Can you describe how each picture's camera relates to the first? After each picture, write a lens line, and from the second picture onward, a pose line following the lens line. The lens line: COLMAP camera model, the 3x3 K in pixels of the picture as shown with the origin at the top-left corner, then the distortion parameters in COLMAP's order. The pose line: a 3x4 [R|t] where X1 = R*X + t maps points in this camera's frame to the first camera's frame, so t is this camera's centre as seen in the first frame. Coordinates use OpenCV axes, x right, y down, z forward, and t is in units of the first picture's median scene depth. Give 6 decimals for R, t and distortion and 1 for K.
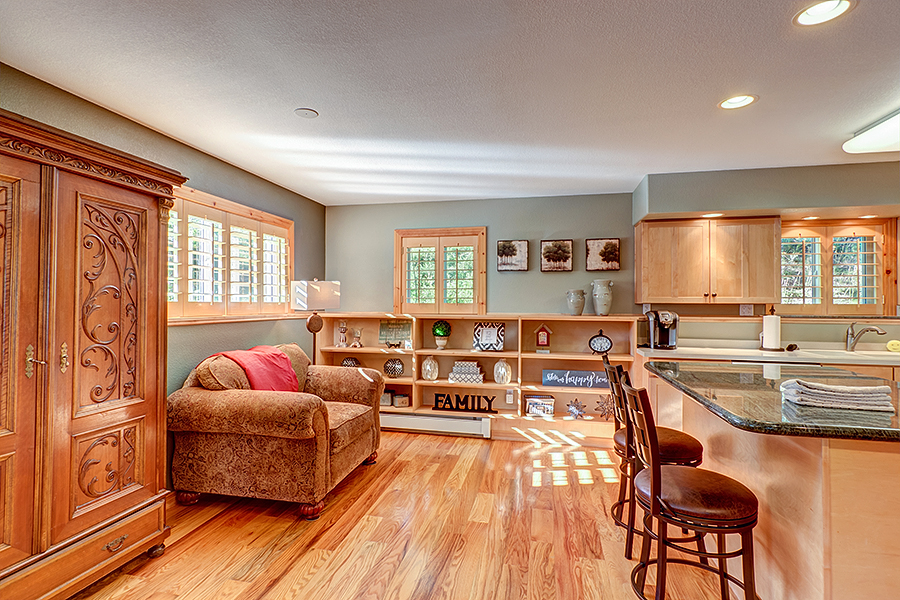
lens RADIAL K [[461.2, 0, 451.5], [0, 461.2, 298.9], [0, 0, 1]] dist [0.012715, -0.001545]
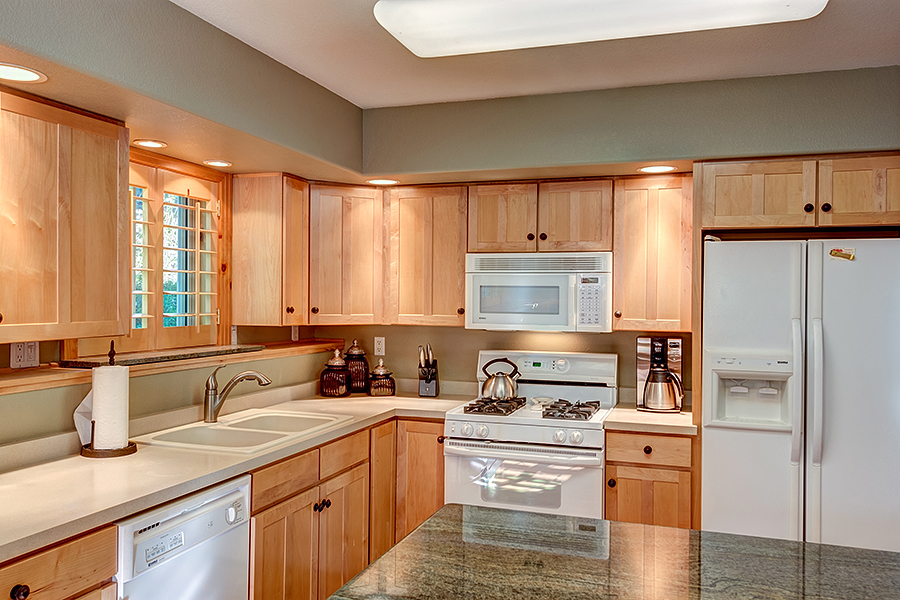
lens RADIAL K [[728.7, 0, 449.9], [0, 728.7, 303.5], [0, 0, 1]] dist [0.007053, -0.000477]
pose [[0.132819, -0.015045, 0.991026, 0.096083], [-0.017903, 0.999685, 0.017576, -0.035047], [-0.990979, -0.020077, 0.132508, 0.610719]]
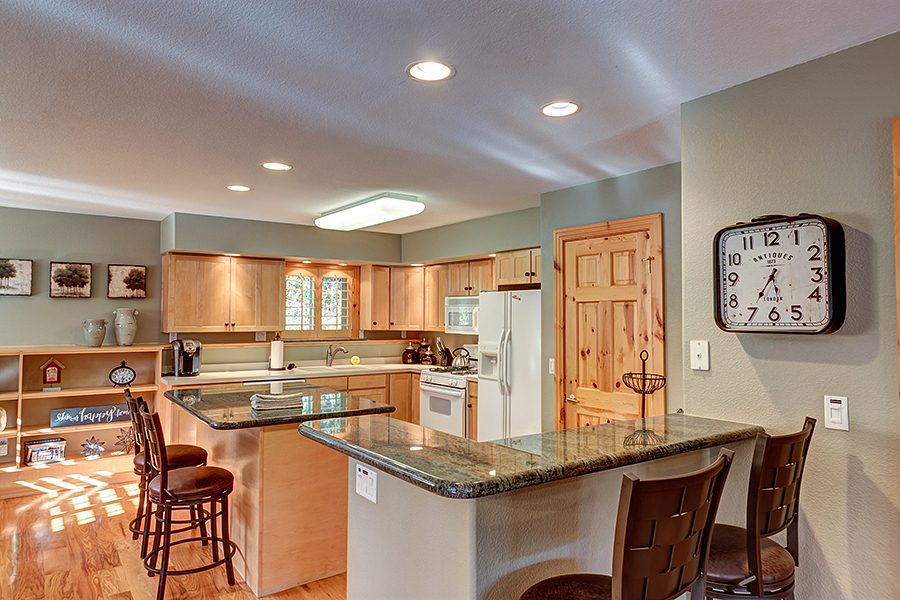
lens RADIAL K [[580.9, 0, 451.5], [0, 580.9, 293.8], [0, 0, 1]] dist [0.003466, -0.003719]
pose [[0.678370, 0.022953, 0.734362, -0.115811], [-0.008172, 0.999686, -0.023697, -0.054633], [-0.734675, 0.010074, 0.678345, -0.357548]]
